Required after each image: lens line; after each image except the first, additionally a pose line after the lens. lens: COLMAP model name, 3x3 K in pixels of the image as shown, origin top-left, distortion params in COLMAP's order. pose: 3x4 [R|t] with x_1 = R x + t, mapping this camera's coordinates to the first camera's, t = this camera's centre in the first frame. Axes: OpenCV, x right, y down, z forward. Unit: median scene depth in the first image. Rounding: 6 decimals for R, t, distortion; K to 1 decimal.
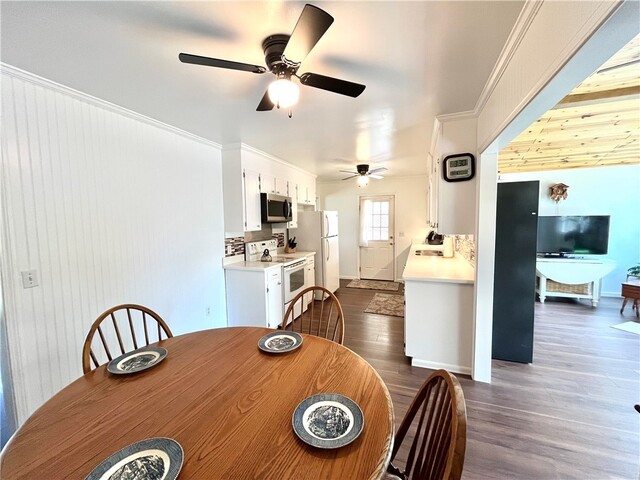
lens RADIAL K [[257.5, 0, 319.9], [0, 257.5, 238.6], [0, 0, 1]] dist [-0.000150, -0.001888]
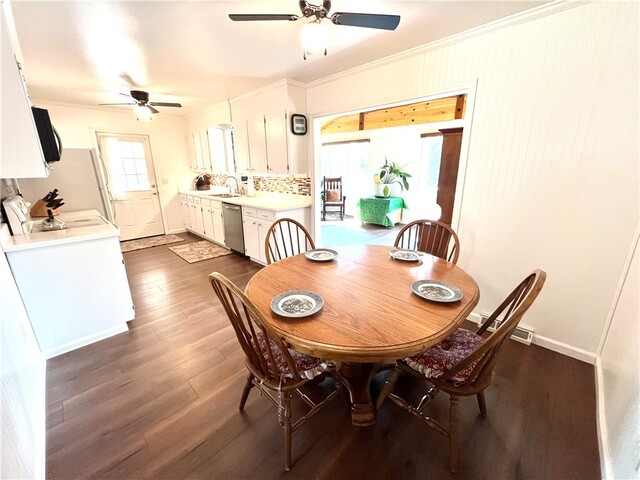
lens RADIAL K [[257.5, 0, 320.0], [0, 257.5, 239.0], [0, 0, 1]] dist [-0.000150, -0.001888]
pose [[0.399941, -0.232205, 0.886639, -0.438538], [0.062824, 0.972045, 0.226234, 0.010879], [-0.914385, -0.034778, 0.403349, 0.167805]]
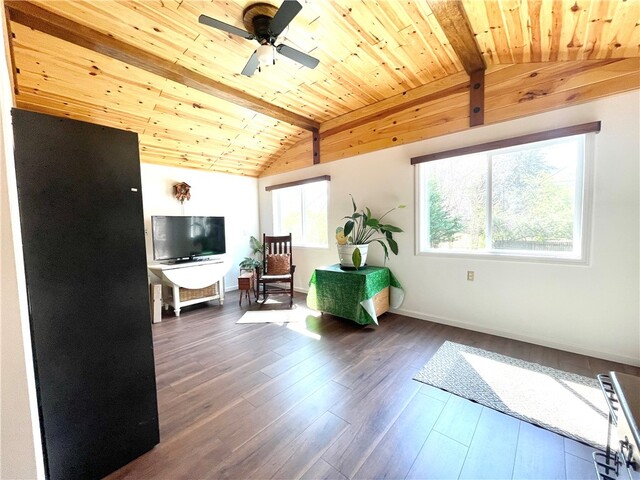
lens RADIAL K [[257.3, 0, 318.1], [0, 257.3, 241.2], [0, 0, 1]] dist [-0.001582, -0.000138]
pose [[0.359344, -0.049842, 0.931873, 0.252825], [0.084812, 0.996184, 0.020577, 0.022258], [-0.929343, 0.071640, 0.362201, 0.242554]]
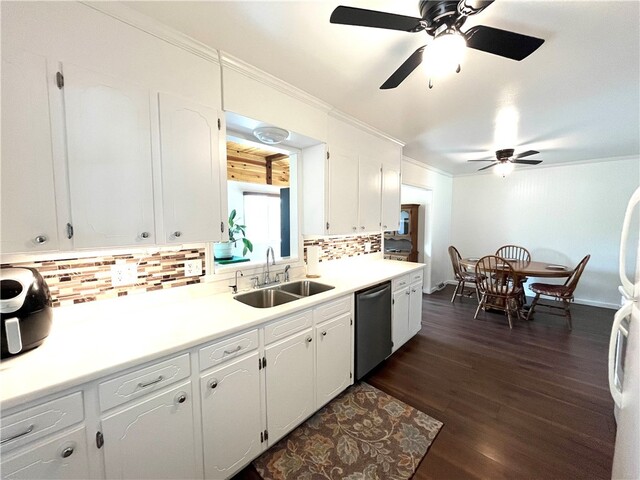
lens RADIAL K [[257.5, 0, 321.3], [0, 257.5, 240.1], [0, 0, 1]] dist [-0.000150, -0.001888]
pose [[-0.927060, -0.009721, 0.374786, 0.193311], [0.044032, 0.989922, 0.134592, -0.094202], [-0.372318, 0.141278, -0.917290, 1.369279]]
